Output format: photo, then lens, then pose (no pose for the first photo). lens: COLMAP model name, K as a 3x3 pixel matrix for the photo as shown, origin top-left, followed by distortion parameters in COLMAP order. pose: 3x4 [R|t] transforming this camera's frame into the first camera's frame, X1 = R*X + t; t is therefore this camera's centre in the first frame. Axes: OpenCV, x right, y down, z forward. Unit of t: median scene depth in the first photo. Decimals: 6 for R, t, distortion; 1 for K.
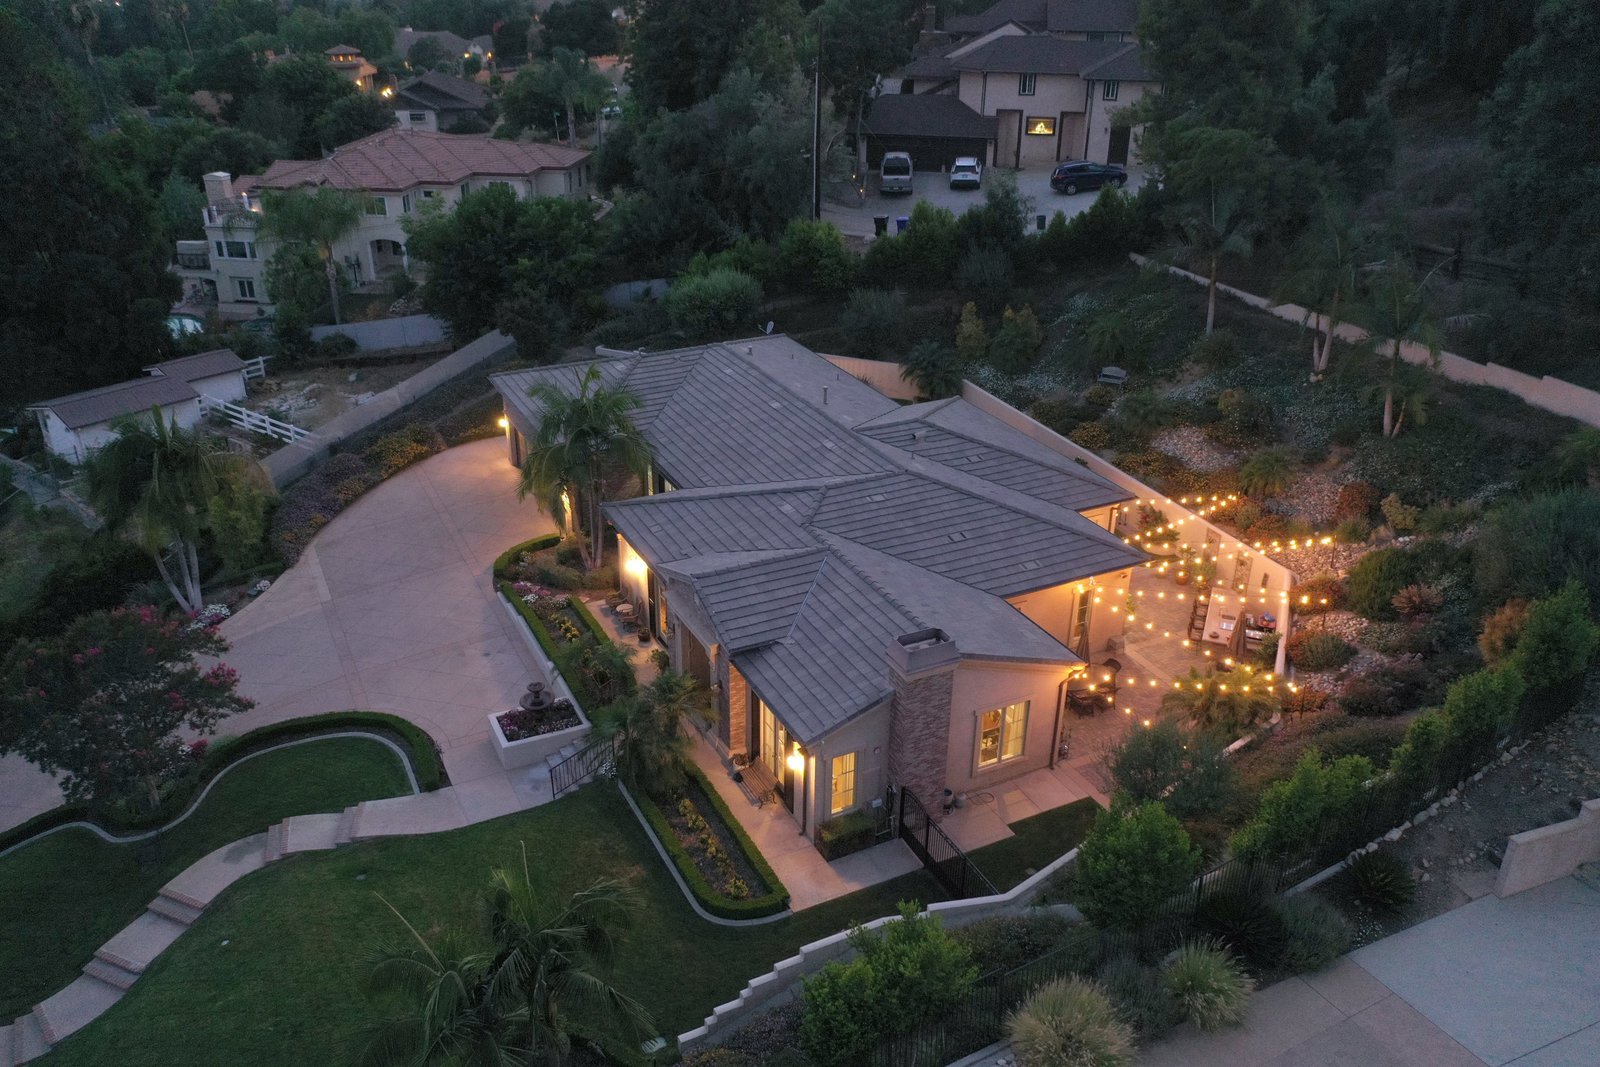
lens RADIAL K [[1244.9, 0, 803.3], [0, 1244.9, 608.9], [0, 0, 1]] dist [-0.005176, -0.000633]
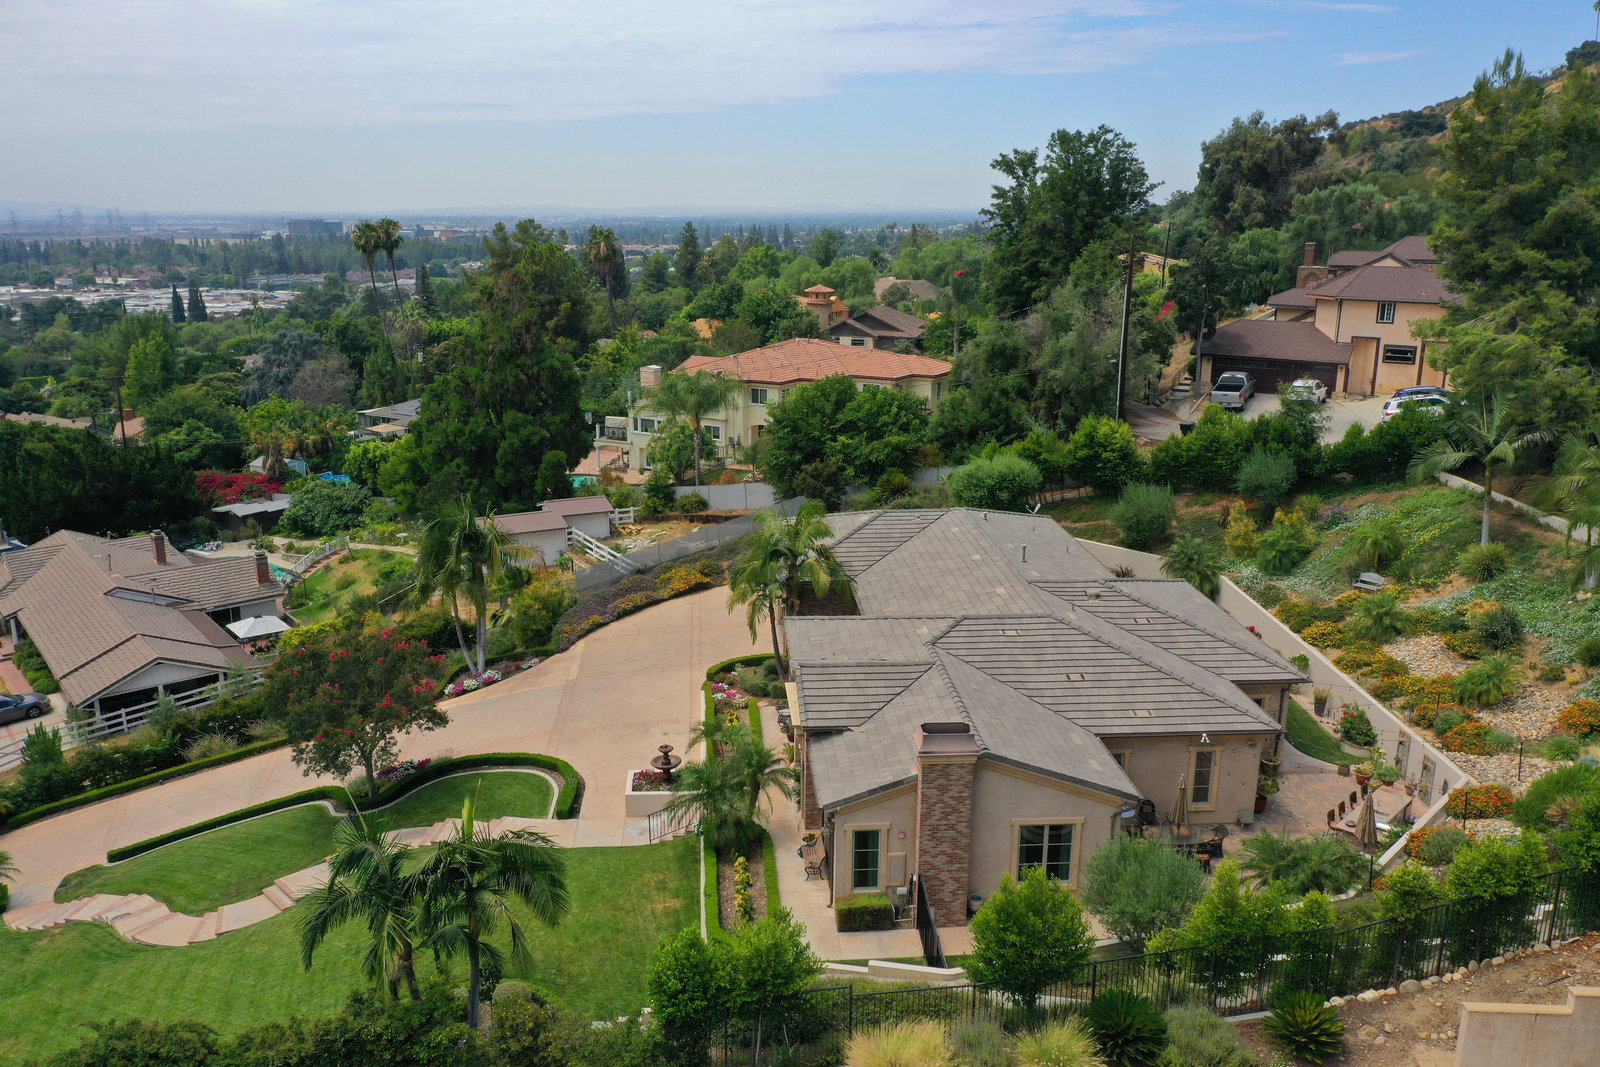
lens RADIAL K [[1274.4, 0, 800.3], [0, 1274.4, 617.0], [0, 0, 1]] dist [-0.006914, 0.005434]
pose [[0.922026, 0.117208, -0.368959, 0.199479], [-0.185740, 0.970140, -0.155977, 0.066986], [0.339660, 0.212345, 0.916264, -0.028035]]
